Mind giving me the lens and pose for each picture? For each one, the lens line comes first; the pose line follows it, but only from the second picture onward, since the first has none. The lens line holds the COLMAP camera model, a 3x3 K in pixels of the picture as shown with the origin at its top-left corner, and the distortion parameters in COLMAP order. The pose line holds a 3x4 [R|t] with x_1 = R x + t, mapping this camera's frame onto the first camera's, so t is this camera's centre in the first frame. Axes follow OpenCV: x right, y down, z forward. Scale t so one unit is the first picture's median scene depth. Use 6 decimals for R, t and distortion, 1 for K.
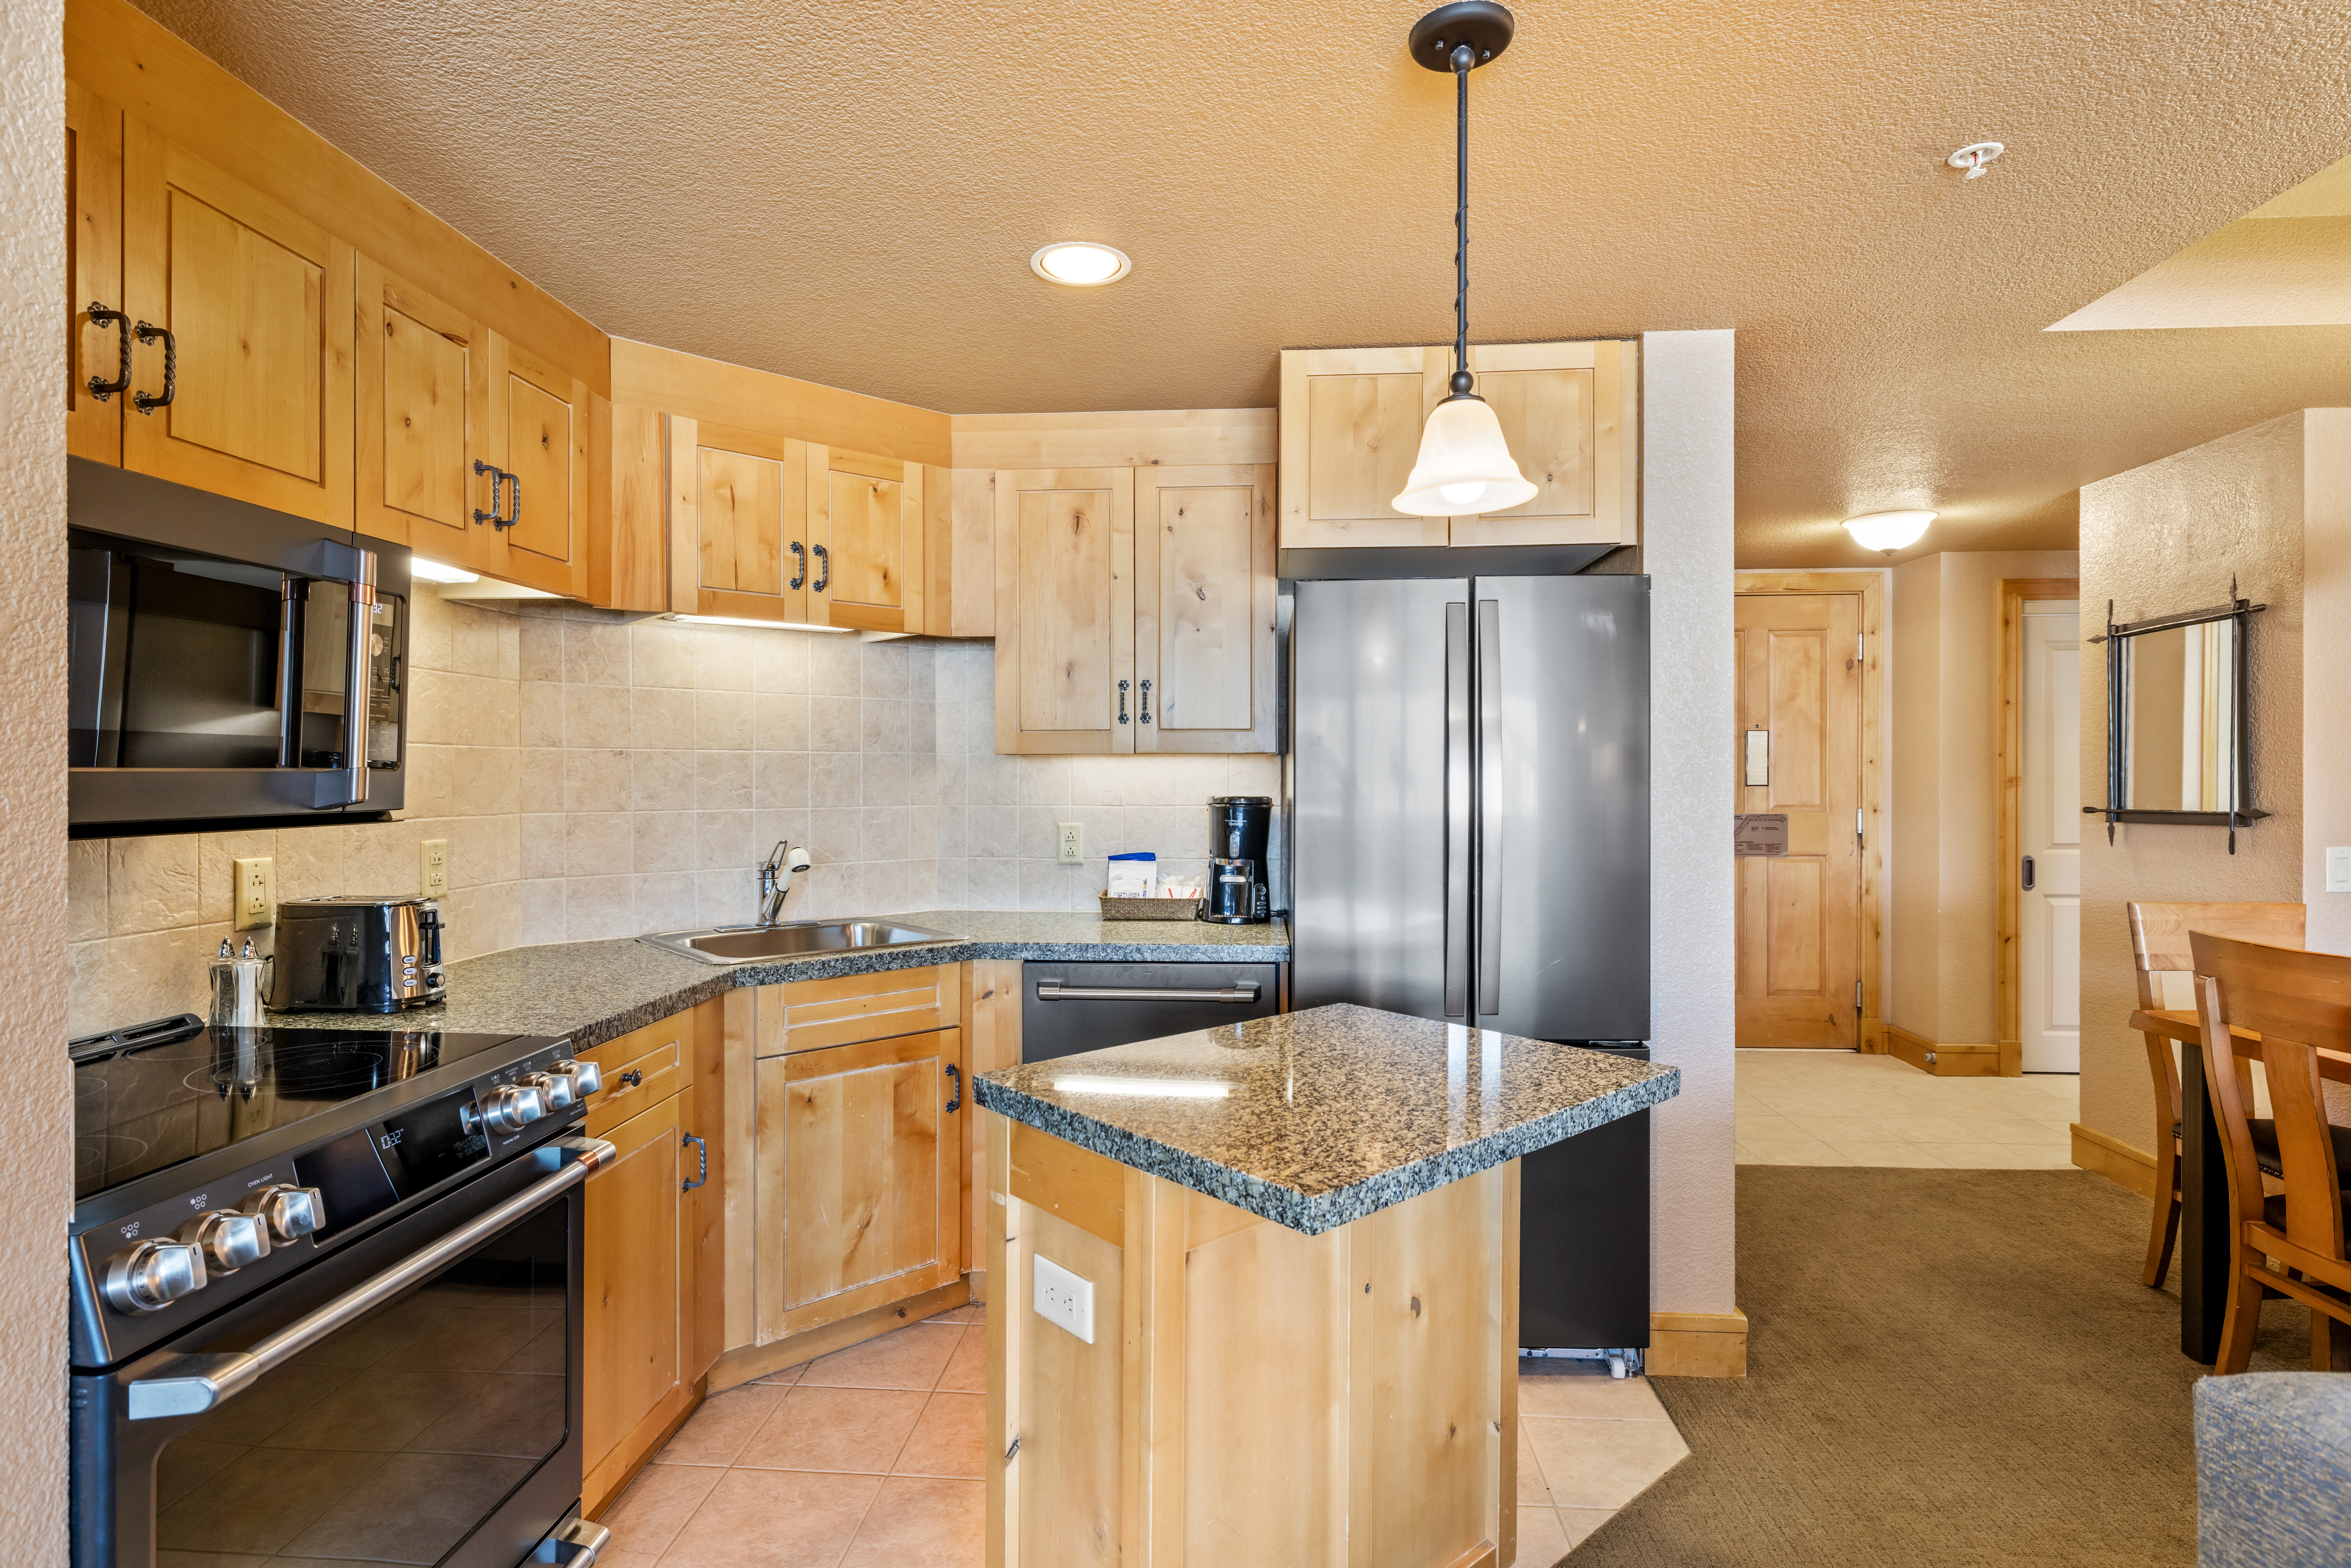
lens RADIAL K [[1187.1, 0, 1175.5], [0, 1187.1, 783.0], [0, 0, 1]] dist [-0.000656, 0.000788]
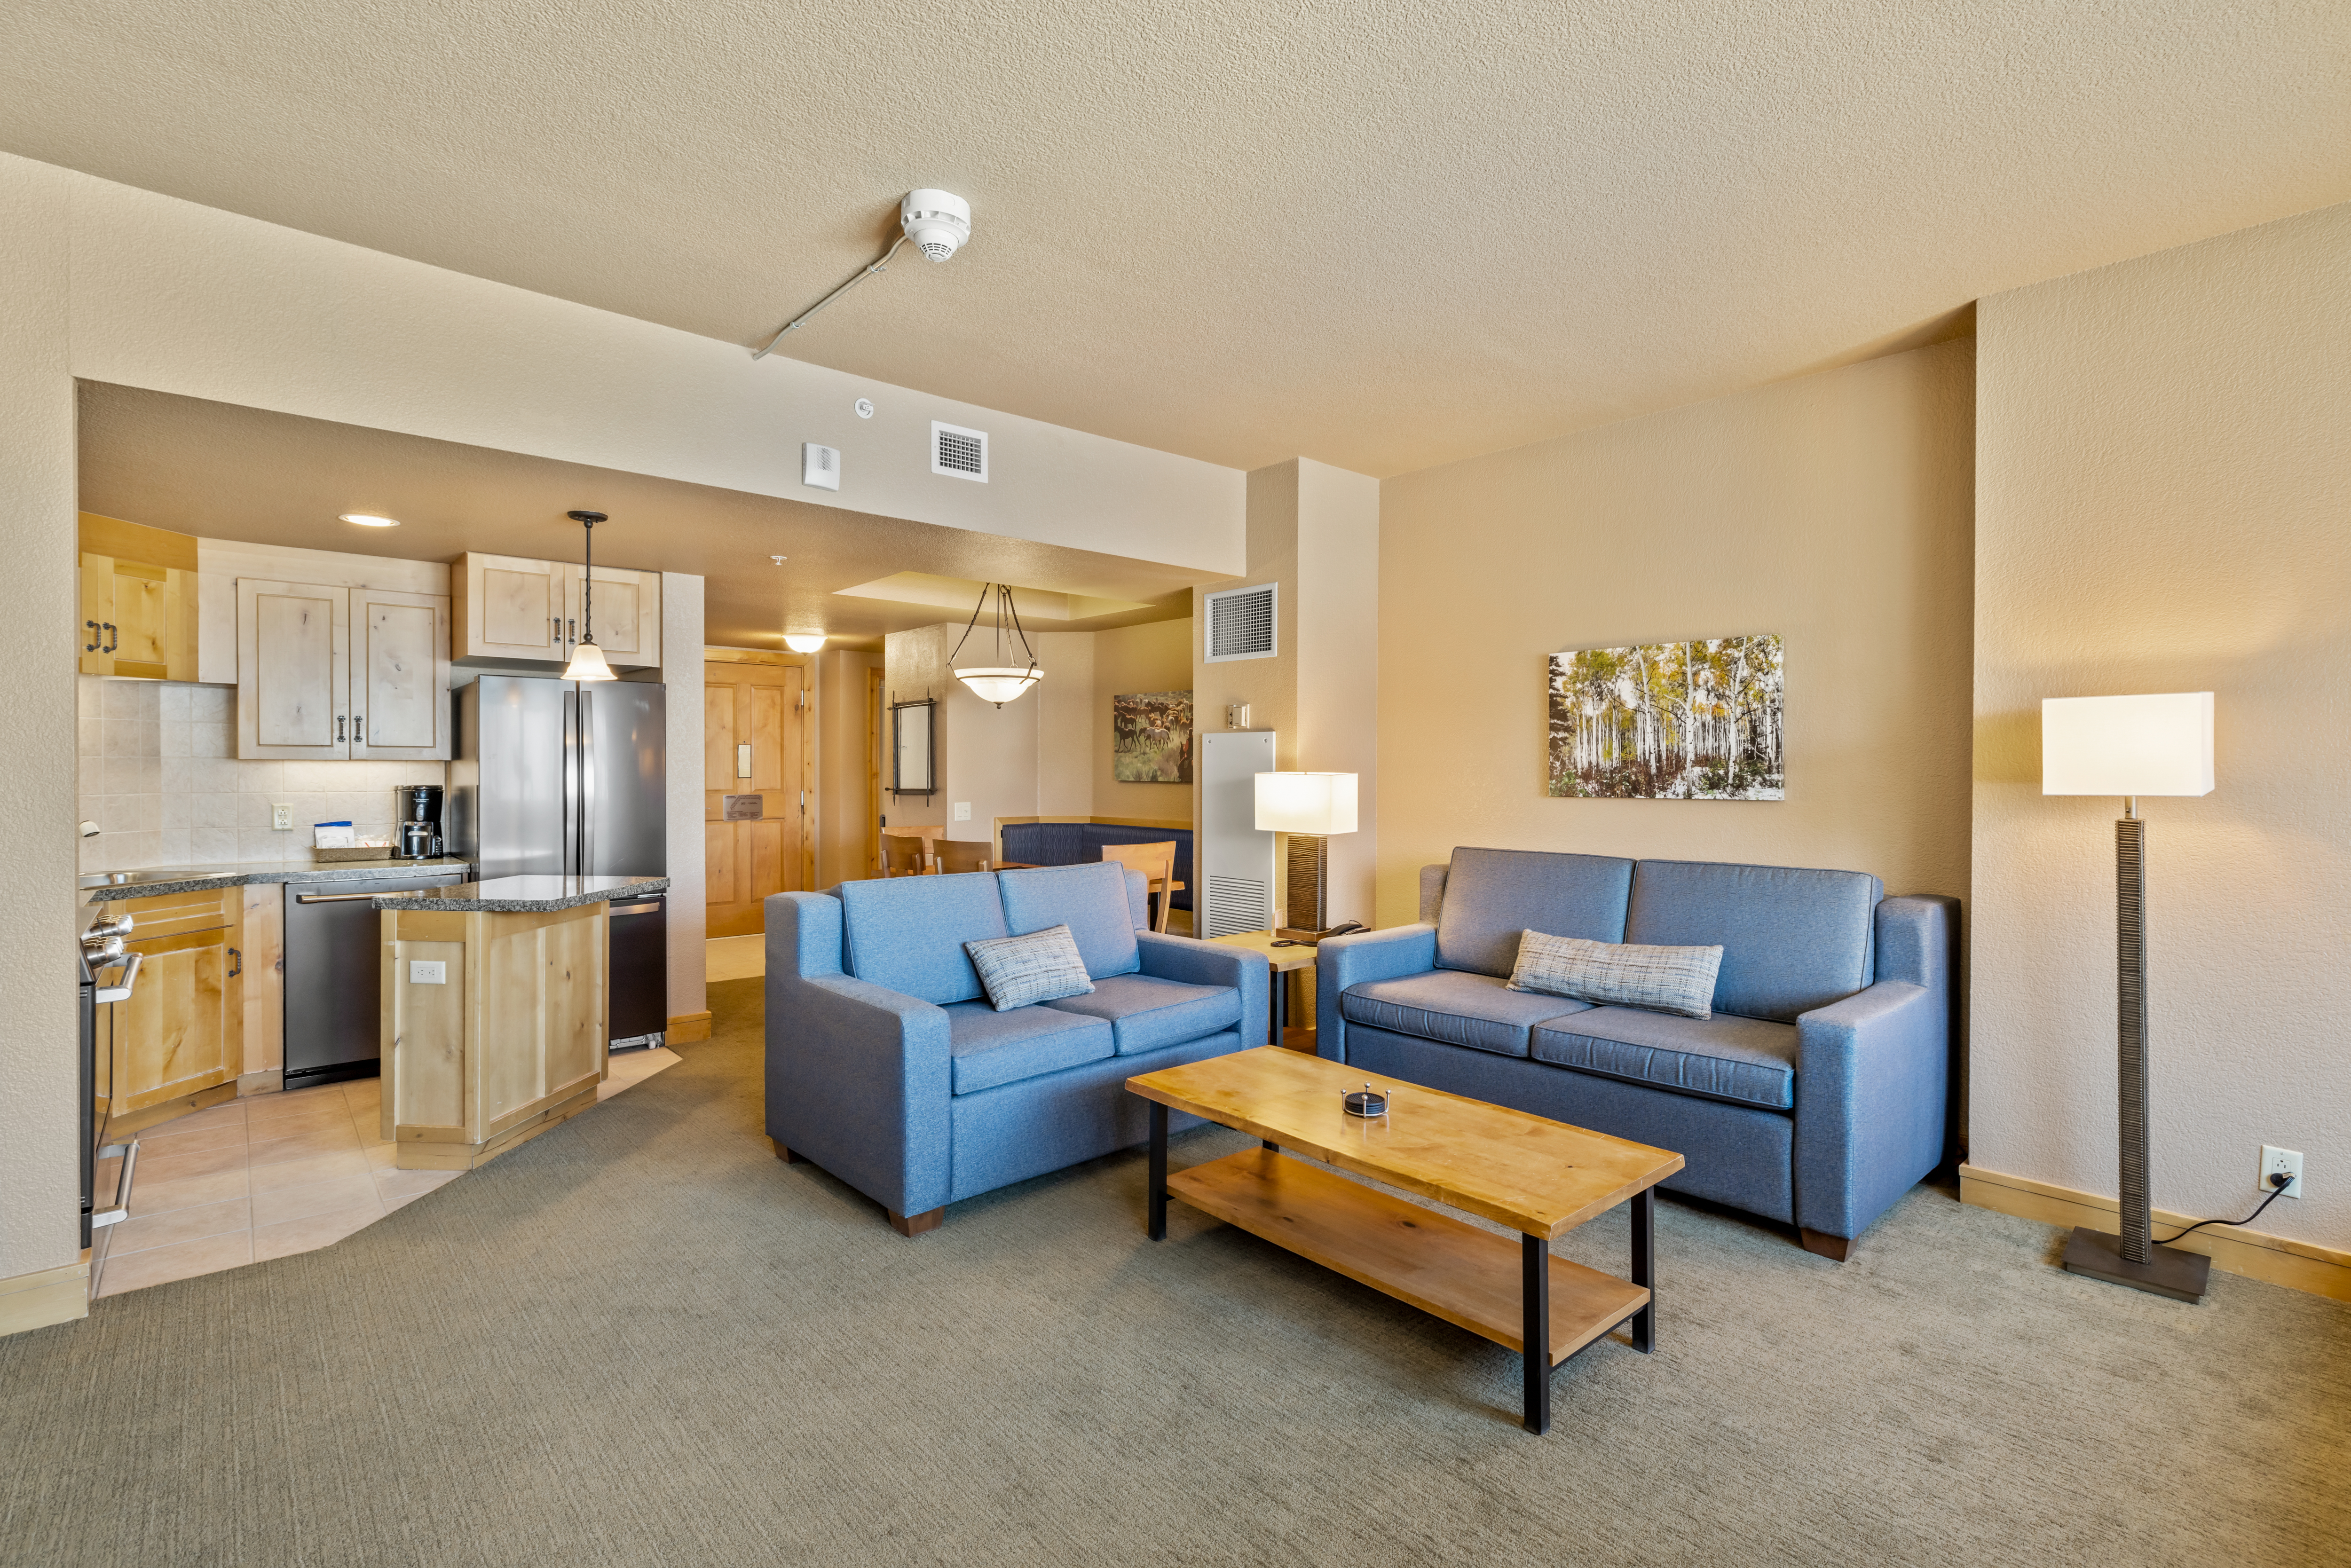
lens RADIAL K [[1080.5, 0, 1173.4], [0, 1080.5, 780.9], [0, 0, 1]] dist [-0.003083, -0.000553]
pose [[0.701552, -0.004819, 0.712602, -0.298191], [0.000619, 0.999981, 0.006153, -0.003675], [-0.712618, -0.003876, 0.701542, -0.873005]]
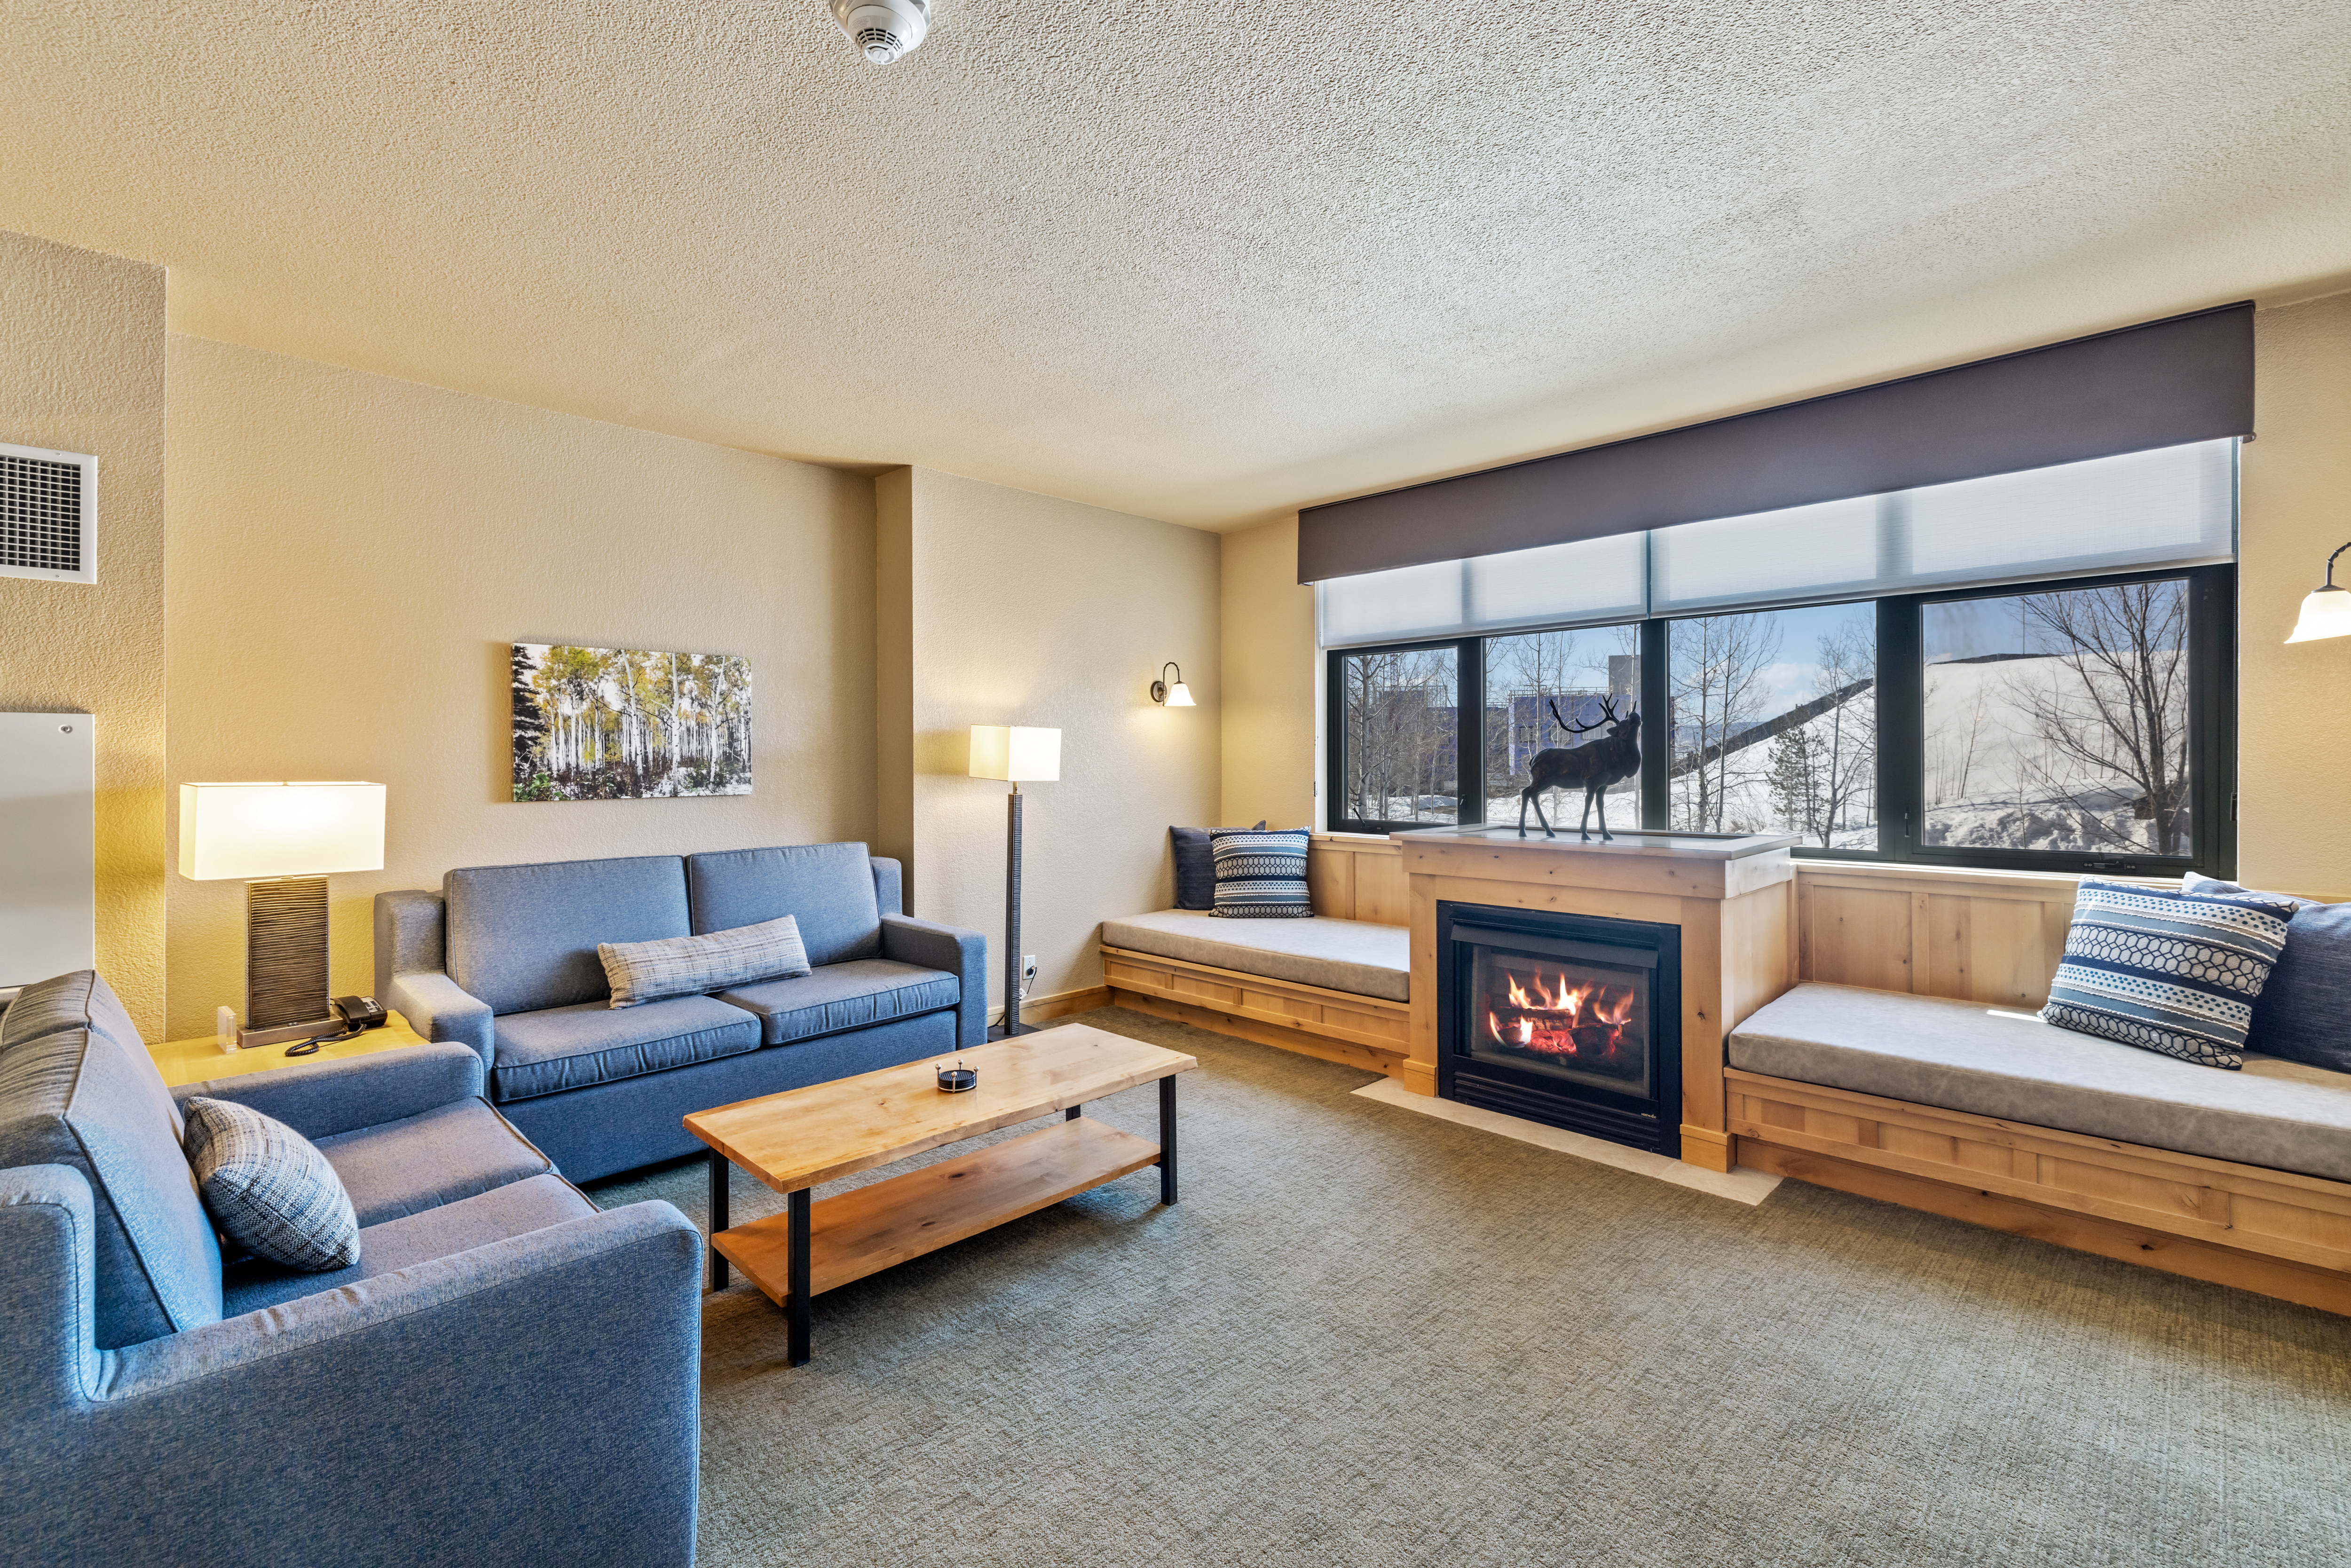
lens RADIAL K [[1012.1, 0, 1170.5], [0, 1012.1, 757.0], [0, 0, 1]] dist [-0.001449, 0.001787]
pose [[-0.741599, 0.002729, 0.670837, -0.314436], [0.007460, 0.999963, 0.004179, -0.027077], [-0.670801, 0.008104, -0.741593, 0.163925]]
